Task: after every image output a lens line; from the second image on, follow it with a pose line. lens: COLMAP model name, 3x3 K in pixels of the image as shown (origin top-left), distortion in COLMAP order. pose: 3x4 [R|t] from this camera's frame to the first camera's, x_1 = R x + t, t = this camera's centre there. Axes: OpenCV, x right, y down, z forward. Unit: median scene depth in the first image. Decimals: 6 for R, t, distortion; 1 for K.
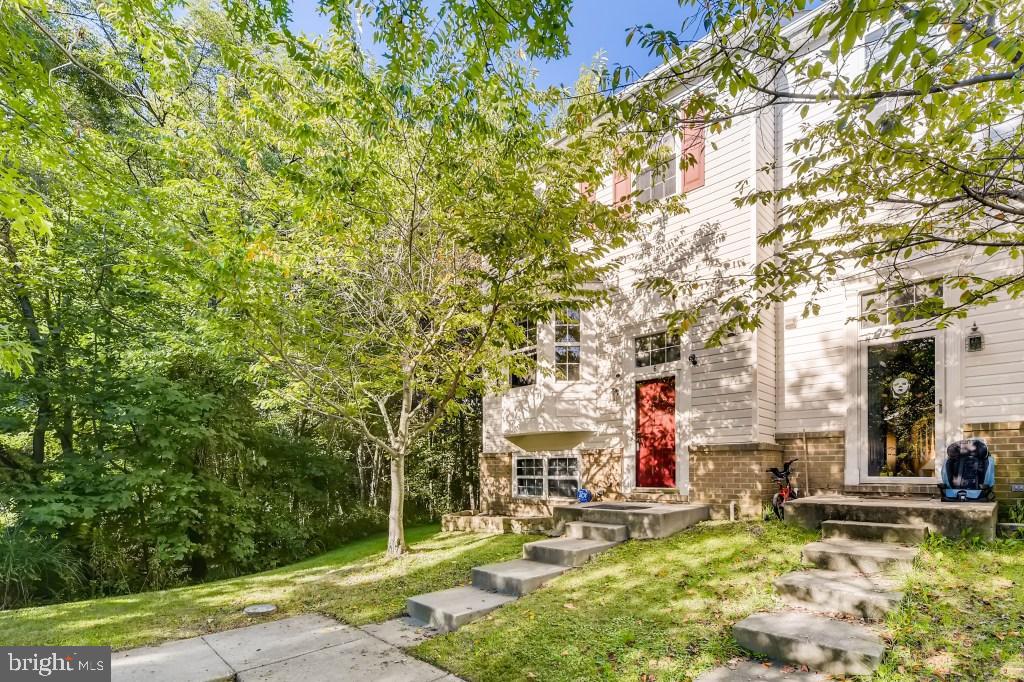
lens RADIAL K [[439.0, 0, 518.6], [0, 439.0, 342.2], [0, 0, 1]] dist [0.001876, -0.000202]
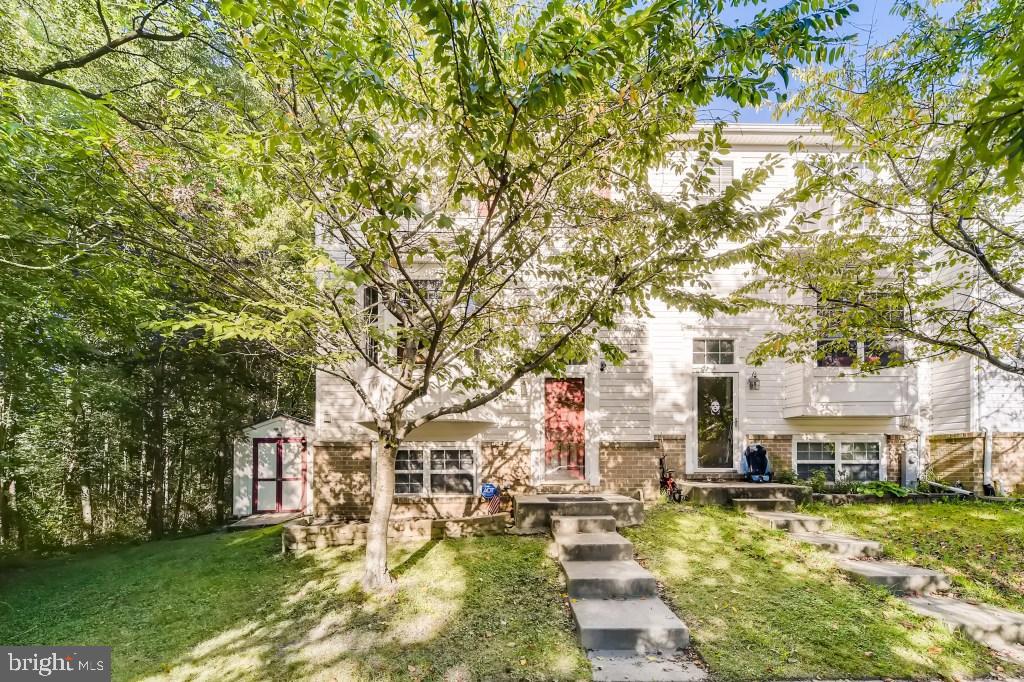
lens RADIAL K [[439.0, 0, 518.6], [0, 439.0, 342.2], [0, 0, 1]] dist [0.001876, -0.000202]
pose [[0.715523, 0.186986, 0.673099, -0.518424], [-0.194933, 0.978683, -0.064658, 0.091377], [-0.670841, -0.084945, 0.736720, 0.303624]]
